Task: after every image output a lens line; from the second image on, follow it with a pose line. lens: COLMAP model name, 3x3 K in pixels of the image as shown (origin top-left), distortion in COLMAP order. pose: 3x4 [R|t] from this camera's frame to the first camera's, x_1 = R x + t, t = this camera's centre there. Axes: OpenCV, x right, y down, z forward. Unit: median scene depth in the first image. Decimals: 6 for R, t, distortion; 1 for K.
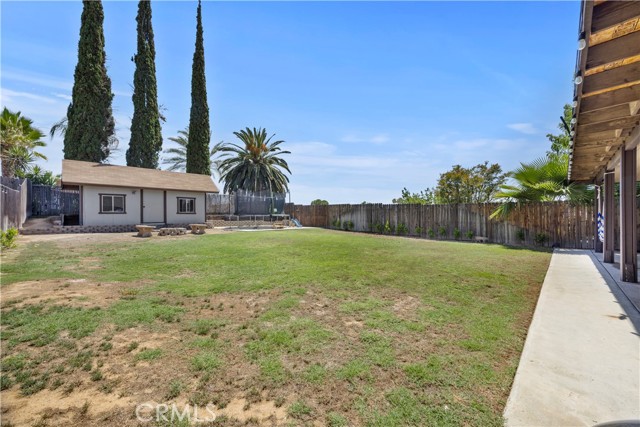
lens RADIAL K [[246.0, 0, 322.7], [0, 246.0, 215.9], [0, 0, 1]] dist [0.001869, 0.000369]
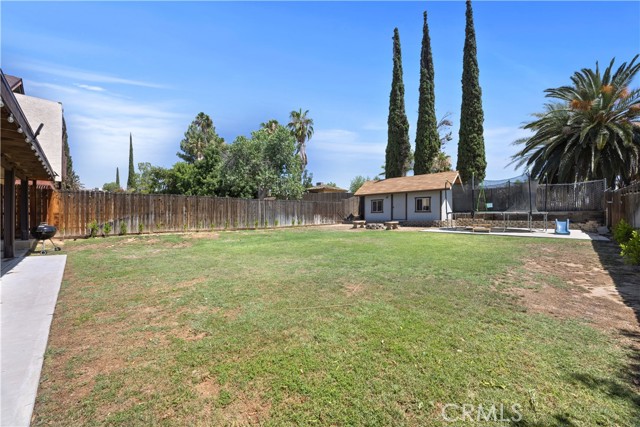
lens RADIAL K [[246.0, 0, 318.8], [0, 246.0, 214.6], [0, 0, 1]] dist [0.001869, 0.000369]
pose [[-0.026805, 0.002758, -0.999637, 0.591096], [-0.004287, 0.999987, 0.002874, 0.000583], [0.999631, 0.004363, -0.026793, 0.601195]]
